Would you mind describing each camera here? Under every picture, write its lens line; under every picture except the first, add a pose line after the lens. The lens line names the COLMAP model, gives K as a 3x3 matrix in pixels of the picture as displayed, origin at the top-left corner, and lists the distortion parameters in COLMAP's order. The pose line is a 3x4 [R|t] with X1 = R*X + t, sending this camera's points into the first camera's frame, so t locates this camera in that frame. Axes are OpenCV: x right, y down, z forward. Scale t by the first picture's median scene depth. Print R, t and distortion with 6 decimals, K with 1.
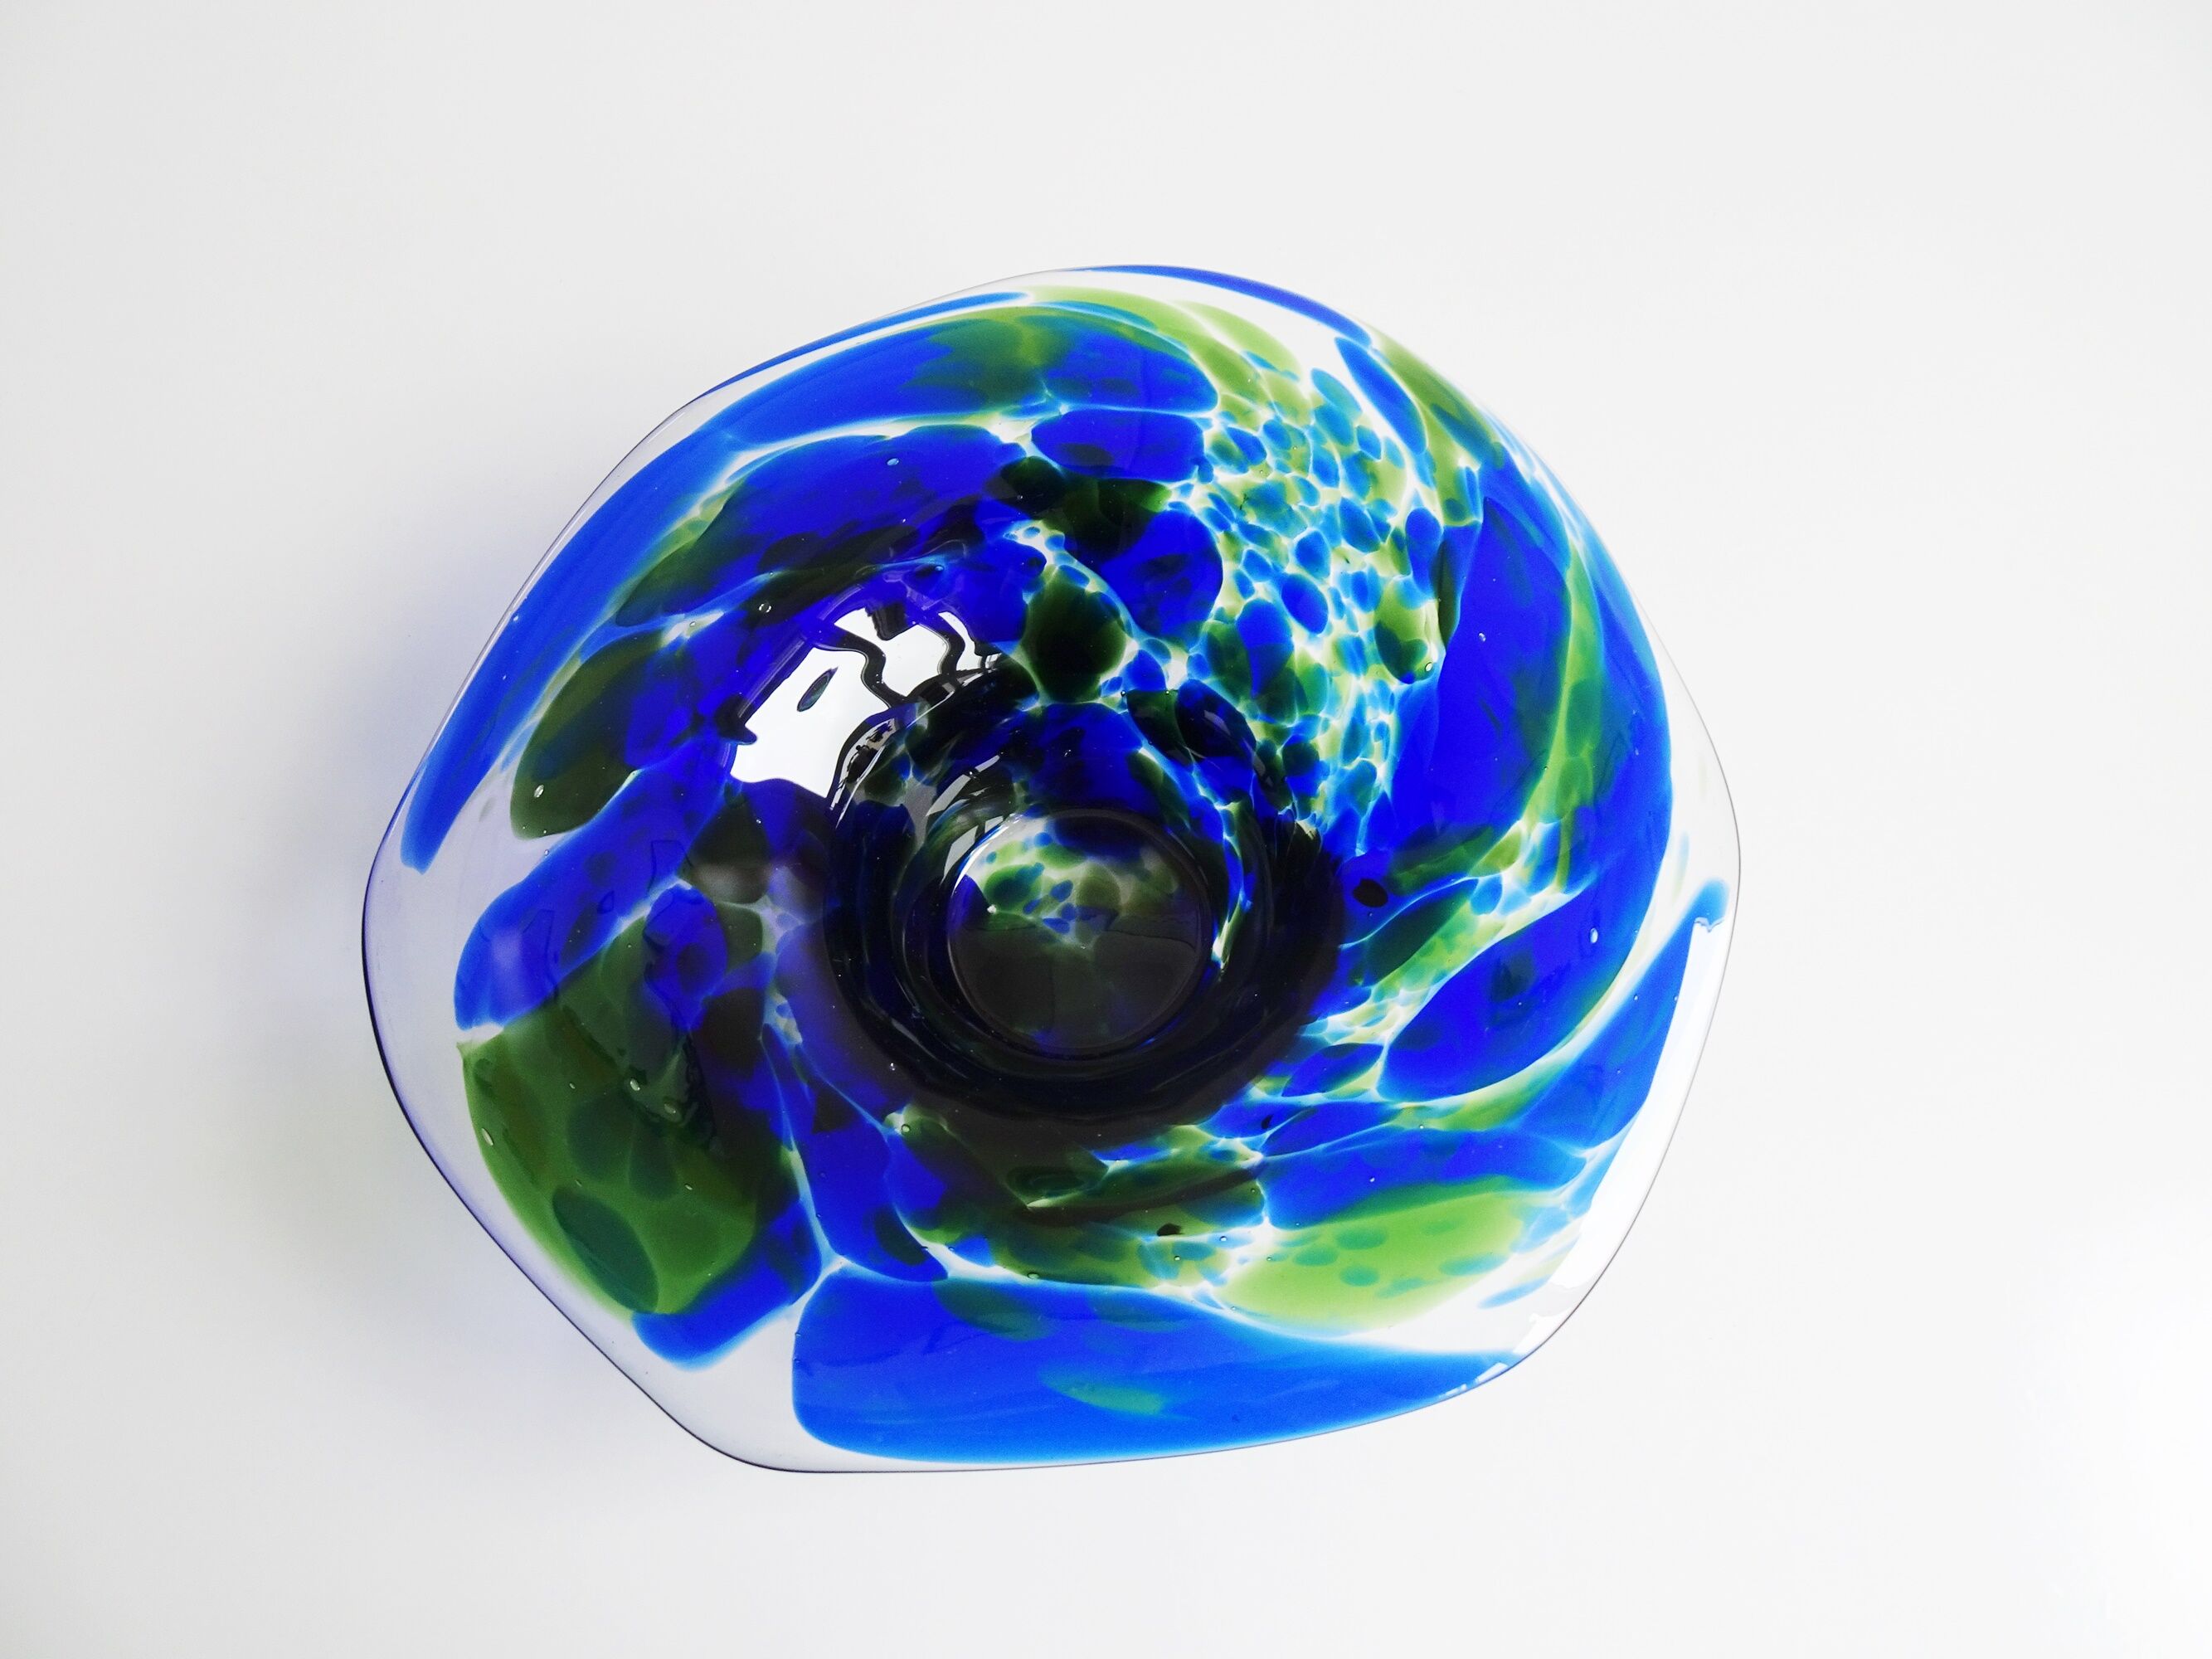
lens RADIAL K [[1573.6, 0, 1114.7], [0, 1573.6, 802.5], [0, 0, 1]] dist [0.006306, 0.001193]
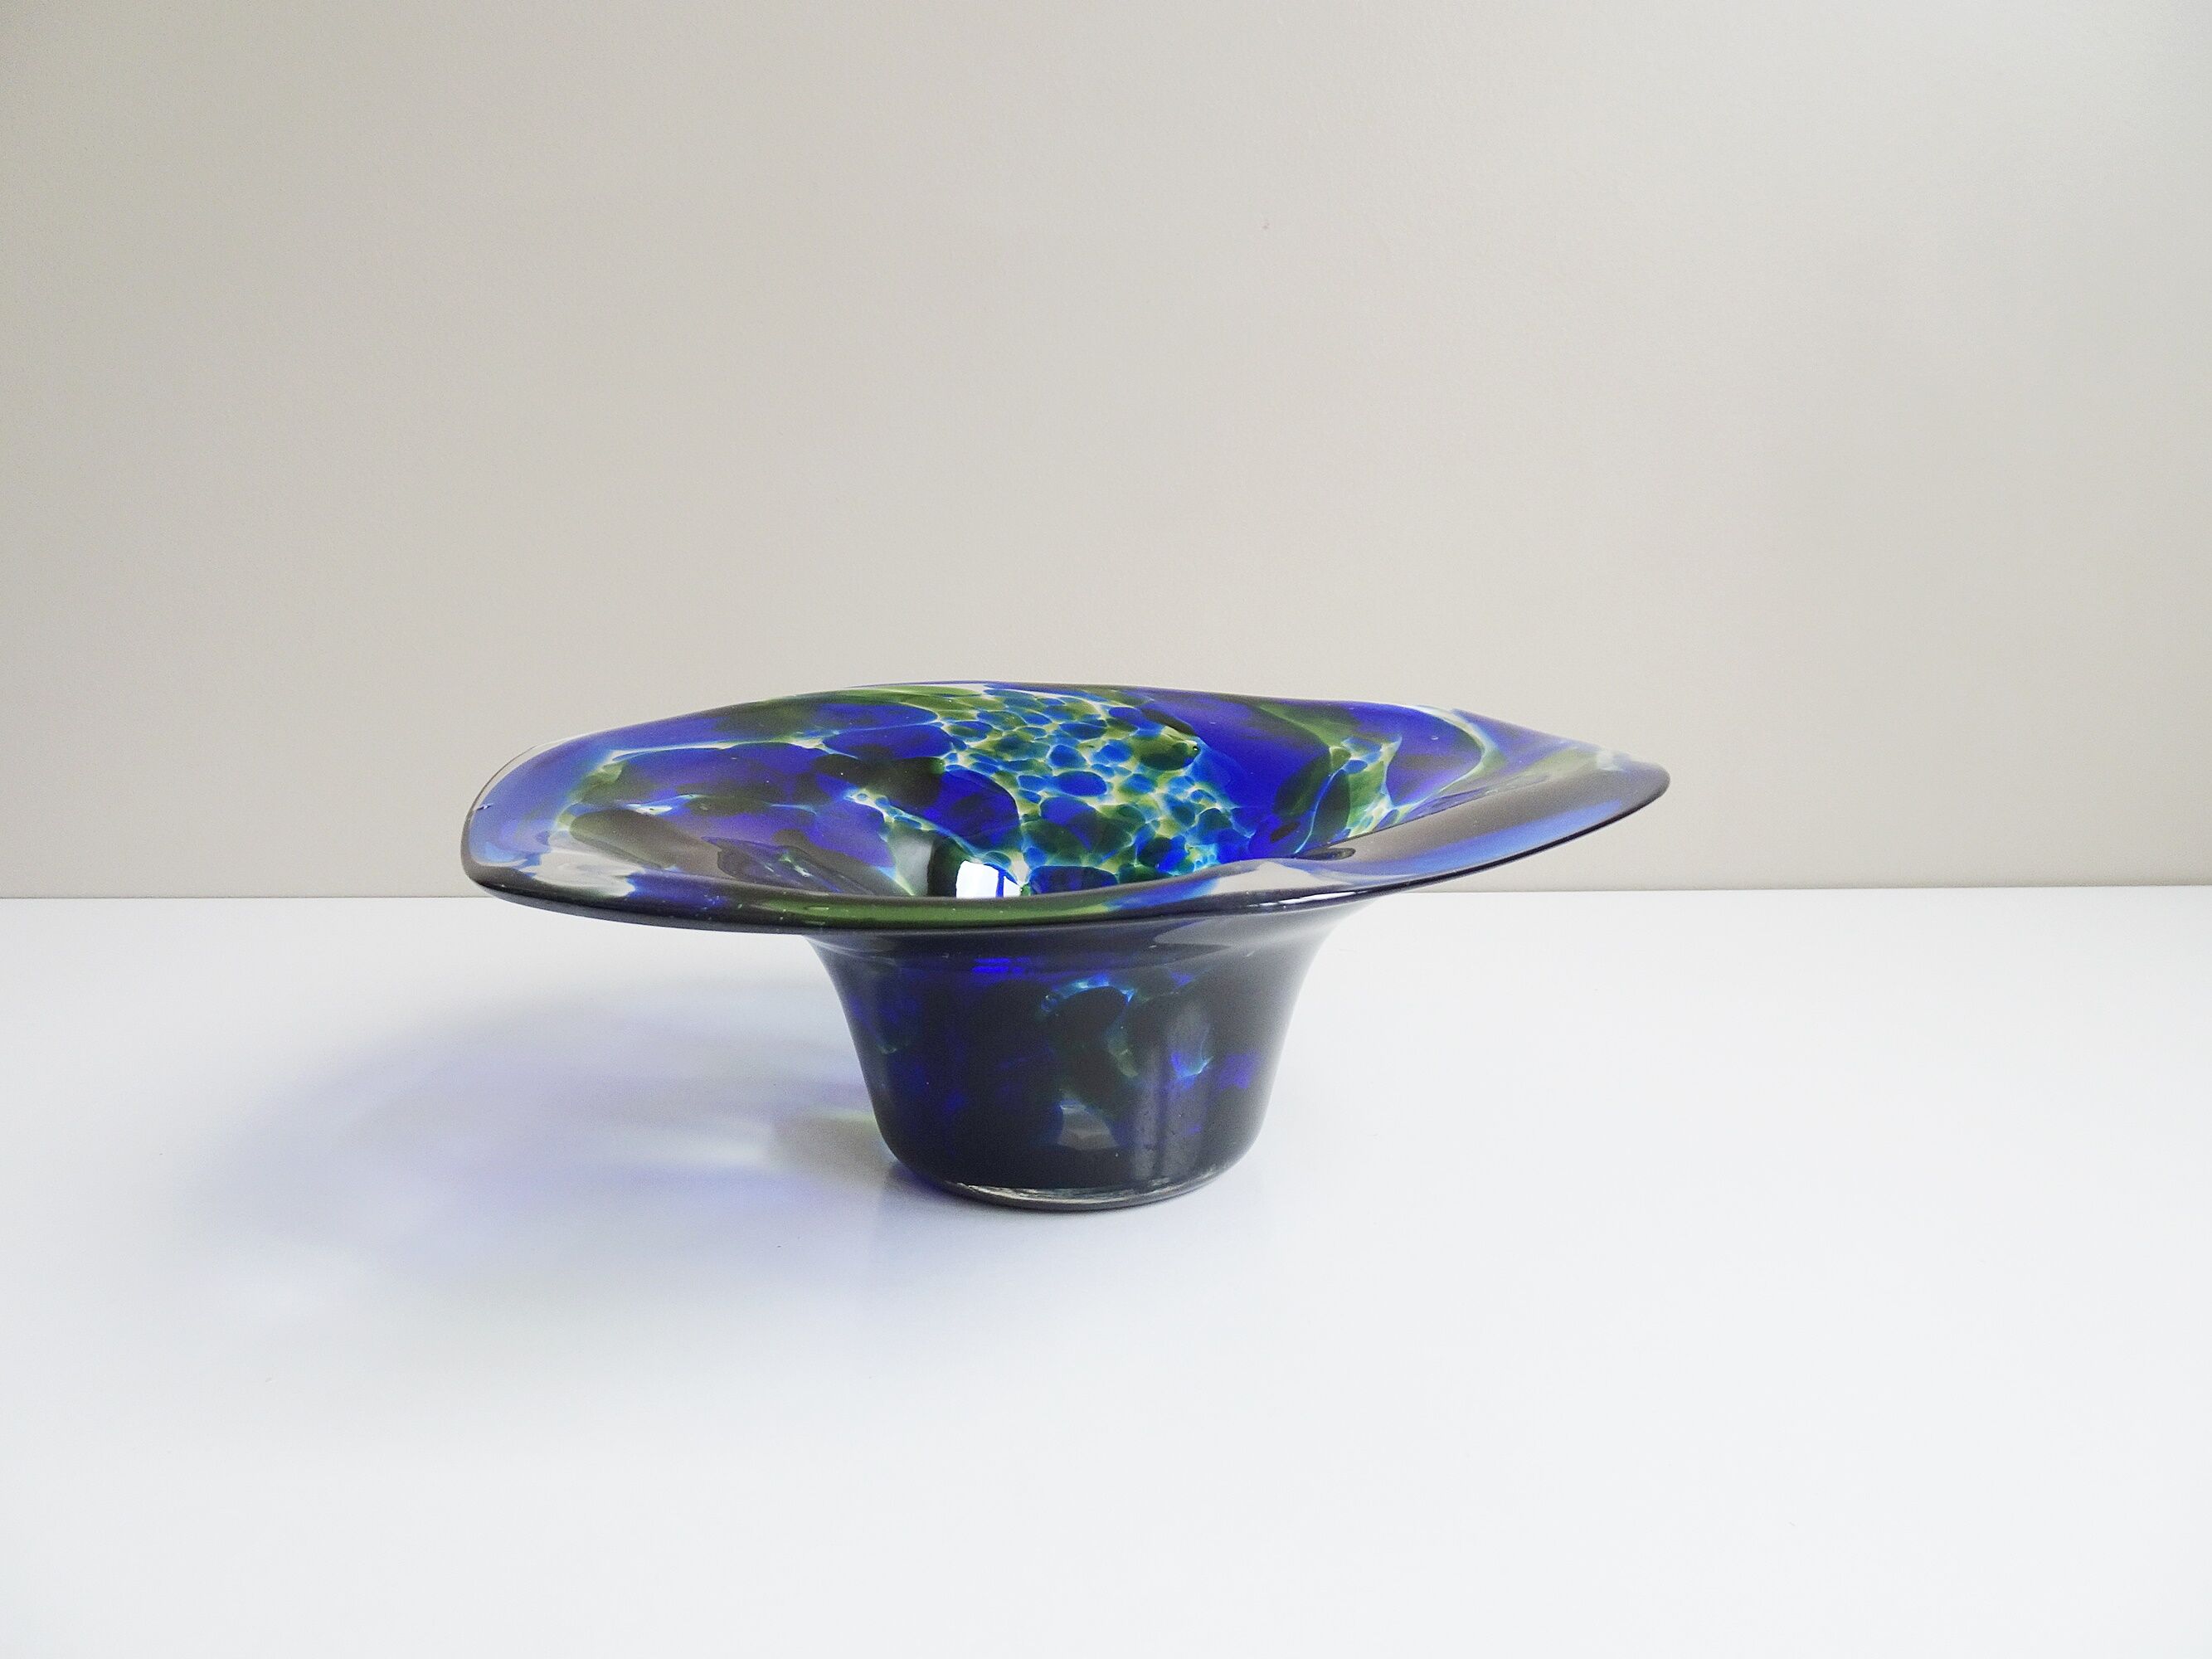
lens RADIAL K [[1516.3, 0, 1122.3], [0, 1516.3, 839.8], [0, 0, 1]] dist [-0.004519, -0.001924]
pose [[0.732944, -0.123822, 0.668925, -0.687017], [0.626260, 0.506842, -0.592376, 0.649302], [-0.265690, 0.853100, 0.449032, 0.488665]]
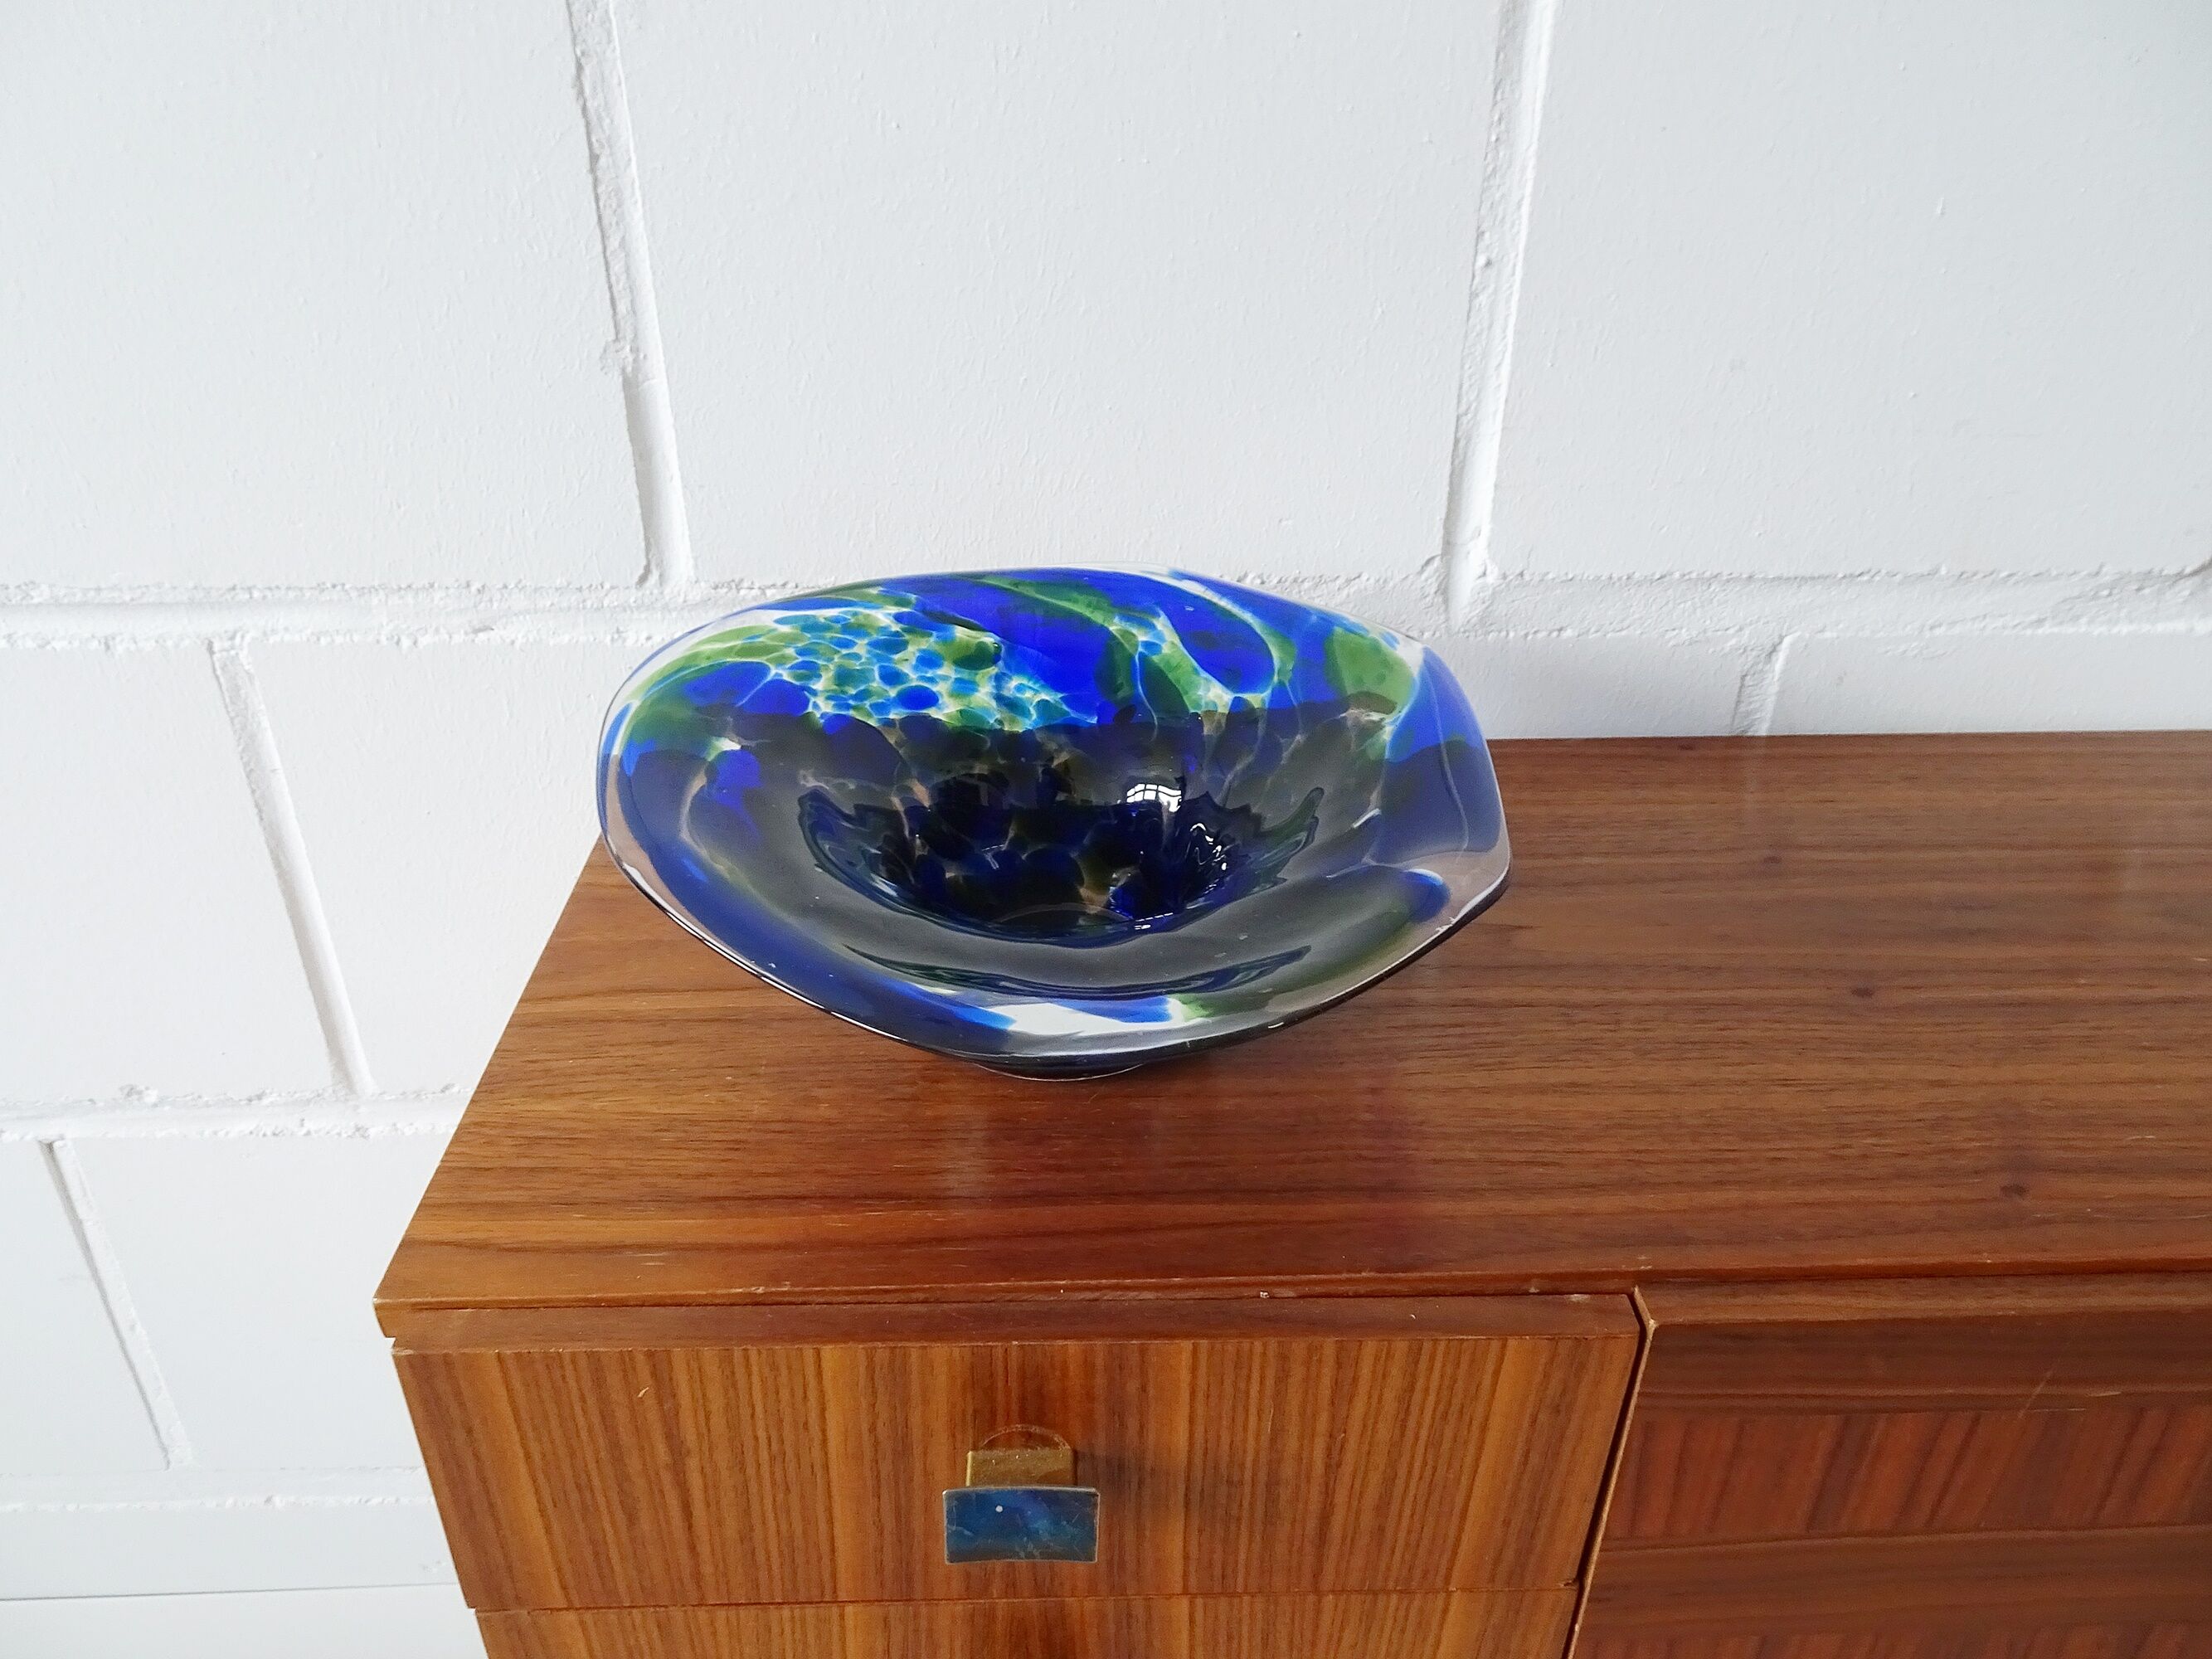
lens RADIAL K [[1550.2, 0, 1106.0], [0, 1550.2, 829.5], [0, 0, 1]] dist [-0.004251, 0.001180]
pose [[0.138090, -0.484620, 0.863756, -1.160031], [0.911861, 0.402607, 0.080107, -0.034348], [-0.386576, 0.776564, 0.497502, 0.322935]]
